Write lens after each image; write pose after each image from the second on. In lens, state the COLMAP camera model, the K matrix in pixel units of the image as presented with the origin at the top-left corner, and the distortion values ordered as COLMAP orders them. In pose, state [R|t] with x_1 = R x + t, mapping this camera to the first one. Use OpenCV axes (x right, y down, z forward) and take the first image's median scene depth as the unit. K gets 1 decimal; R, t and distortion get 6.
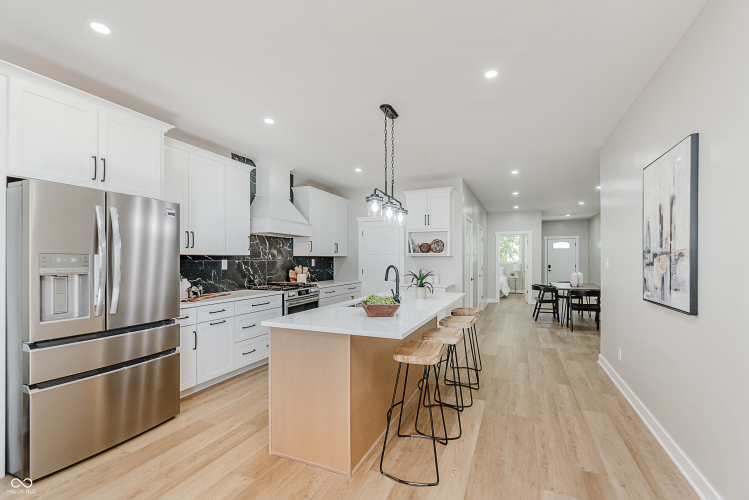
lens RADIAL K [[321.6, 0, 390.7], [0, 321.6, 257.5], [0, 0, 1]] dist [0.003291, -0.000736]
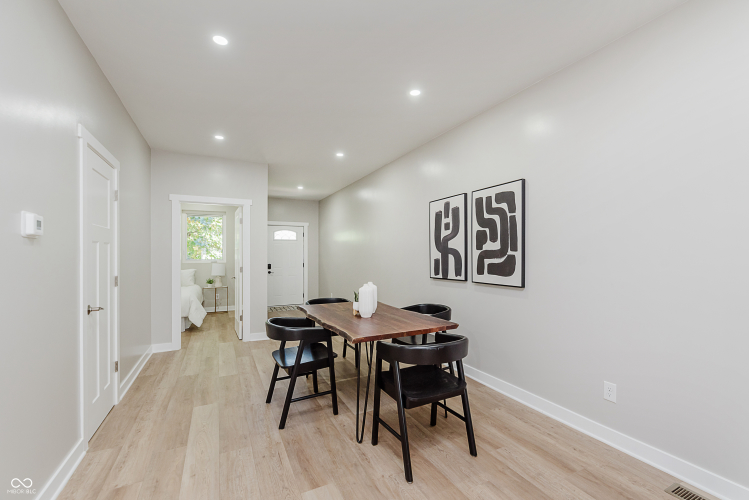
lens RADIAL K [[321.6, 0, 378.7], [0, 321.6, 255.4], [0, 0, 1]] dist [0.003291, -0.000736]
pose [[0.664562, 0.000455, 0.747233, 0.325439], [-0.002297, 0.999996, 0.001433, 0.009418], [-0.747229, -0.002669, 0.664561, 0.863408]]
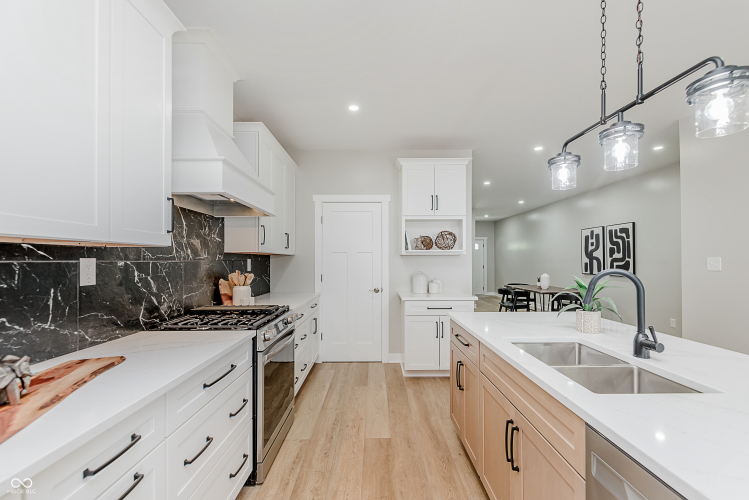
lens RADIAL K [[321.6, 0, 377.5], [0, 321.6, 256.8], [0, 0, 1]] dist [0.003291, -0.000736]
pose [[0.924459, 0.003791, 0.381264, -0.265234], [-0.001022, 0.999972, -0.007465, 0.005859], [-0.381281, 0.006511, 0.924436, 0.406224]]
